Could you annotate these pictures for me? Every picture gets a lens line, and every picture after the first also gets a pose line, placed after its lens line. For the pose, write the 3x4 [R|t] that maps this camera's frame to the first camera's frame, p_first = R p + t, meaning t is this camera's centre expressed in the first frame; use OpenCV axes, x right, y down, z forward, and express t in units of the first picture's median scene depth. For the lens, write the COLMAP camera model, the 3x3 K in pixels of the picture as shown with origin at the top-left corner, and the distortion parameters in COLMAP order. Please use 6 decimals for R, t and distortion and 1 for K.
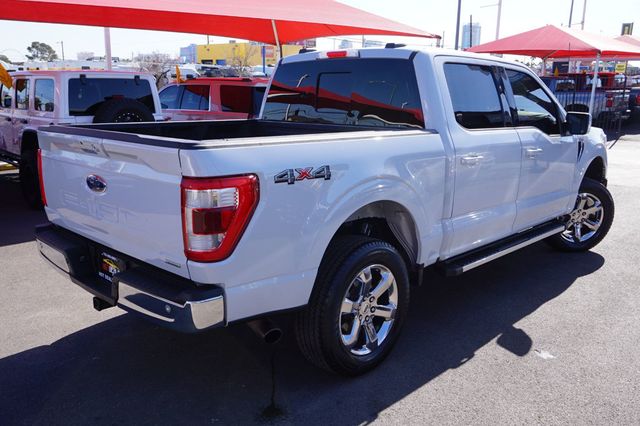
lens RADIAL K [[569.7, 0, 323.3], [0, 569.7, 209.8], [0, 0, 1]] dist [0.001602, -0.008705]
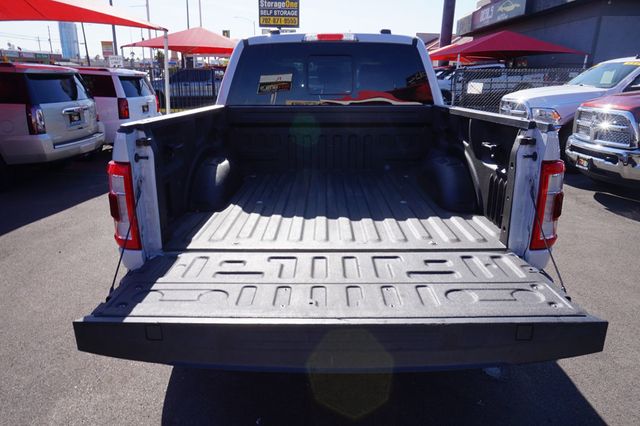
lens RADIAL K [[429.0, 0, 323.0], [0, 429.0, 210.9], [0, 0, 1]] dist [-0.021338, 0.015486]
pose [[0.708043, -0.209269, 0.674449, -0.585560], [0.148287, 0.977847, 0.147734, -0.080826], [-0.690424, -0.004590, 0.723390, 0.449712]]
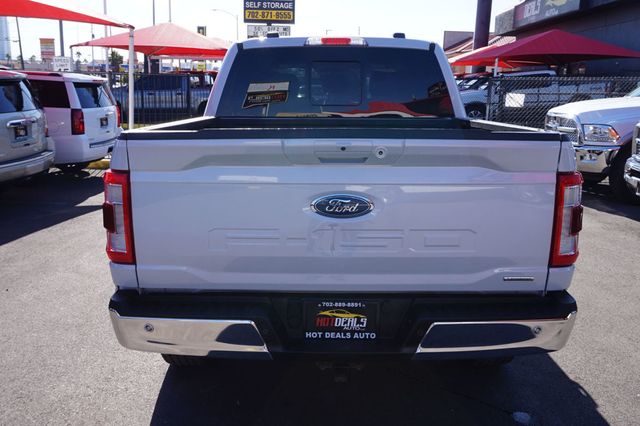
lens RADIAL K [[569.7, 0, 323.2], [0, 569.7, 212.8], [0, 0, 1]] dist [0.001602, -0.008705]
pose [[0.709254, -0.147500, 0.689349, -0.669855], [0.141615, 0.987743, 0.065643, -0.064225], [-0.690582, 0.051064, 0.721449, 0.374103]]
